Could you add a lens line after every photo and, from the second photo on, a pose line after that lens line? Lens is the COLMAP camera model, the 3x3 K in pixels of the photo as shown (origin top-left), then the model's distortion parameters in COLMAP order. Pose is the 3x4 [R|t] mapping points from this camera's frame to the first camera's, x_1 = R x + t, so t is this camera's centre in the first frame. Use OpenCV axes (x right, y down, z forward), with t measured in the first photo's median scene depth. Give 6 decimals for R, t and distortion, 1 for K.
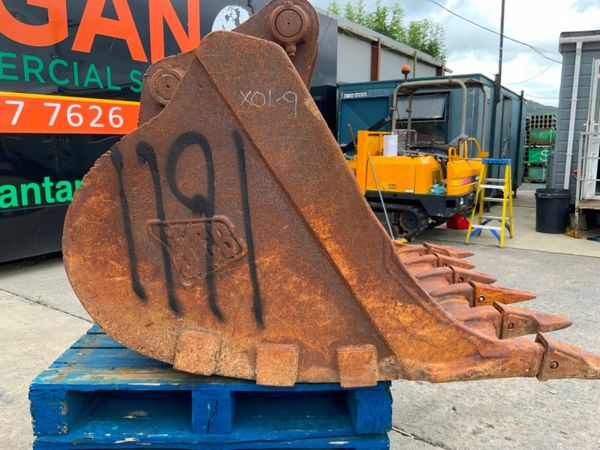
lens RADIAL K [[497.4, 0, 300.0], [0, 497.4, 225.0], [0, 0, 1]] dist [0.101224, -0.196893]
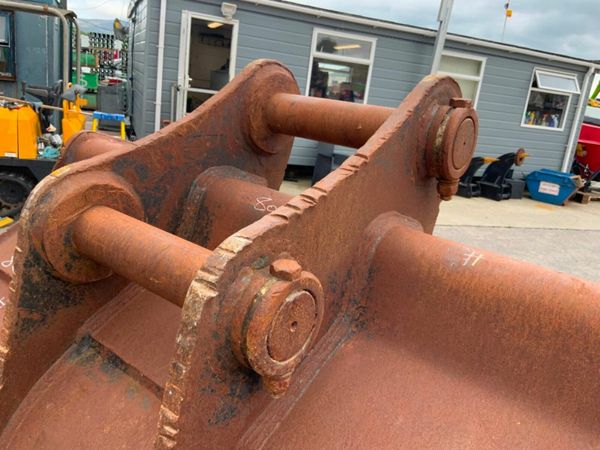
lens RADIAL K [[507.2, 0, 300.0], [0, 507.2, 225.0], [0, 0, 1]] dist [-0.008342, -0.019882]
pose [[0.605115, -0.147191, 0.782413, -0.157115], [0.007257, 0.983740, 0.179453, -0.122042], [-0.796105, -0.102911, 0.596344, 0.243984]]
